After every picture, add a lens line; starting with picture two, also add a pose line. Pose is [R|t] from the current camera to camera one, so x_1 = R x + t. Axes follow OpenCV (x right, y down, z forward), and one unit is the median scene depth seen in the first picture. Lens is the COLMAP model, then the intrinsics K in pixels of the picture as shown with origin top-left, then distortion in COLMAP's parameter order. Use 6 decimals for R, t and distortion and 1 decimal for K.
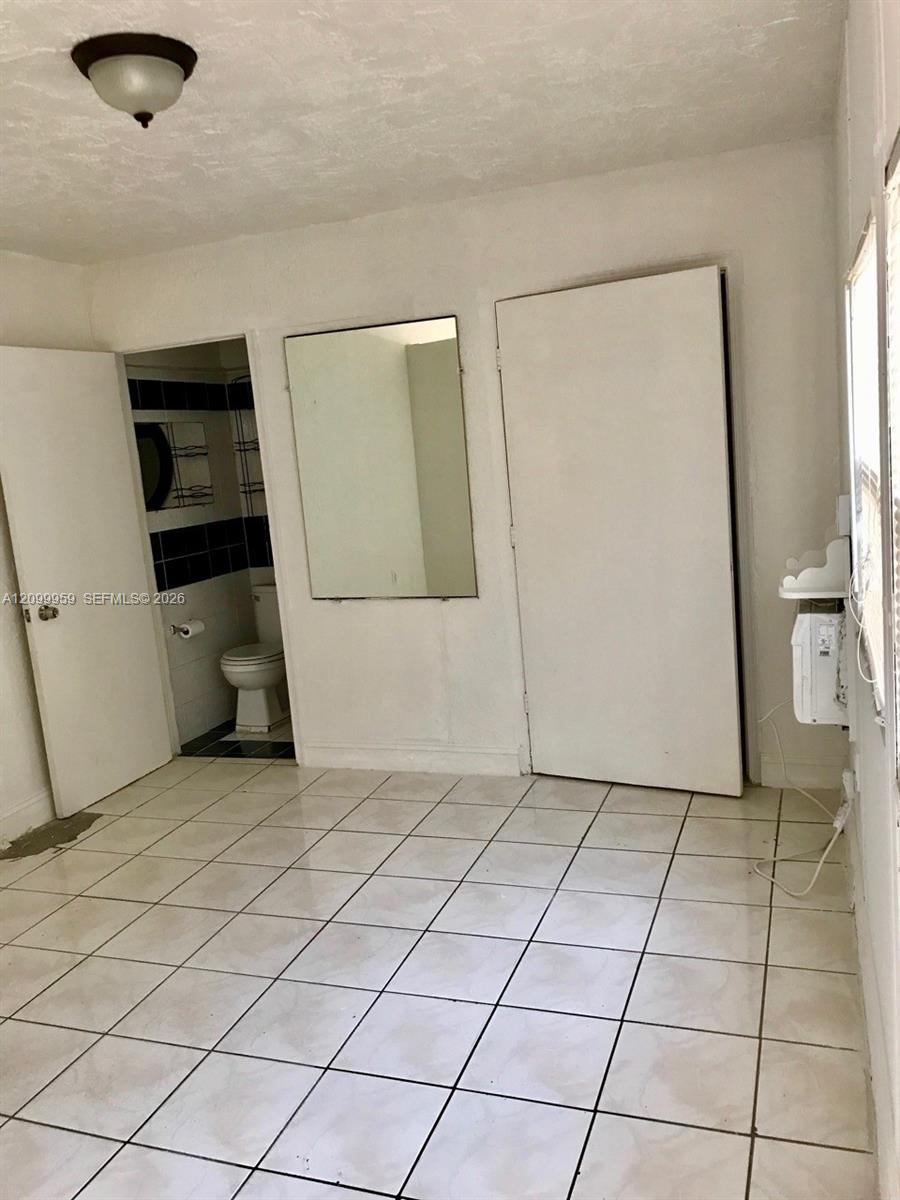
lens RADIAL K [[974.0, 0, 450.0], [0, 974.0, 600.0], [0, 0, 1]] dist [0.005781, -0.002335]
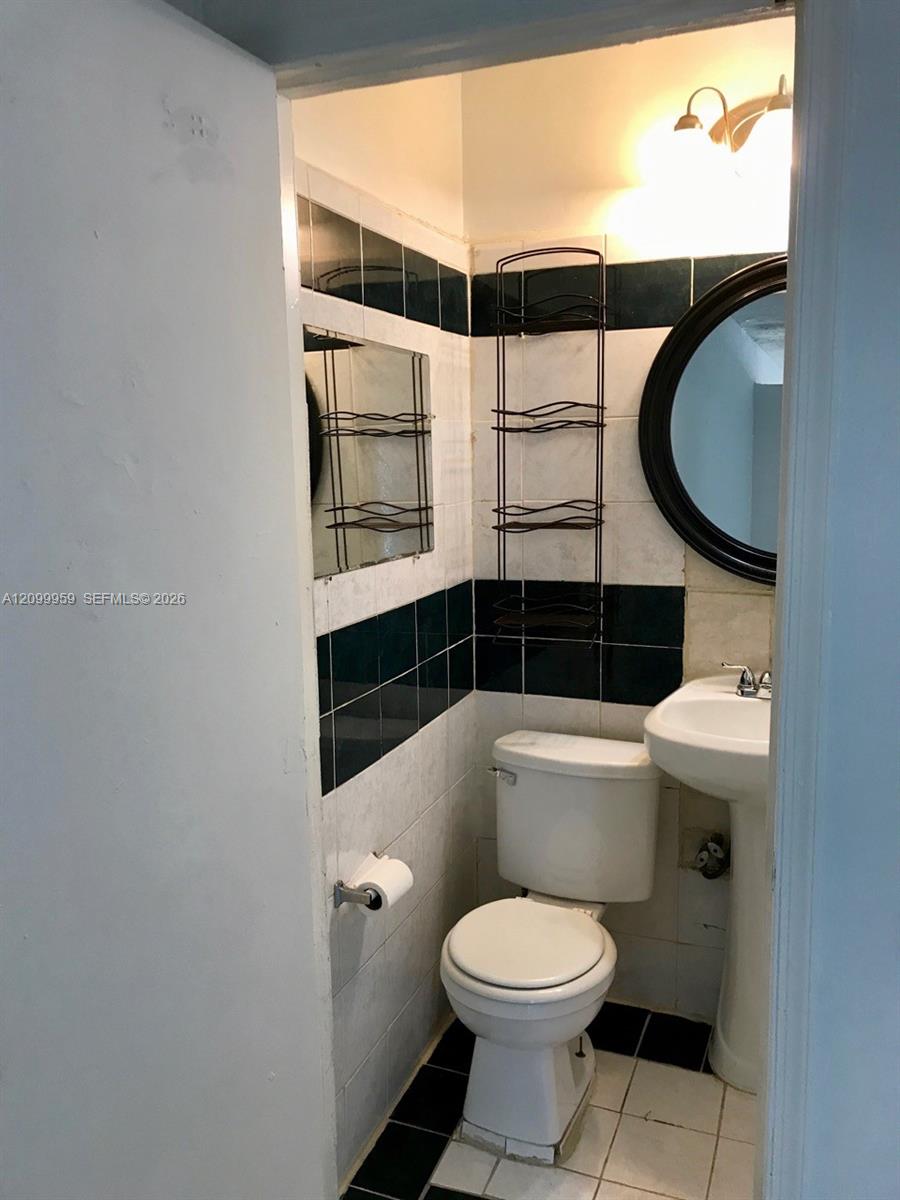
lens RADIAL K [[974.0, 0, 450.0], [0, 974.0, 600.0], [0, 0, 1]] dist [0.005781, -0.002335]
pose [[0.996922, 0.077568, -0.011423, -0.222644], [-0.077641, 0.996963, -0.006072, -0.074438], [0.010918, 0.006940, 0.999916, 0.568634]]
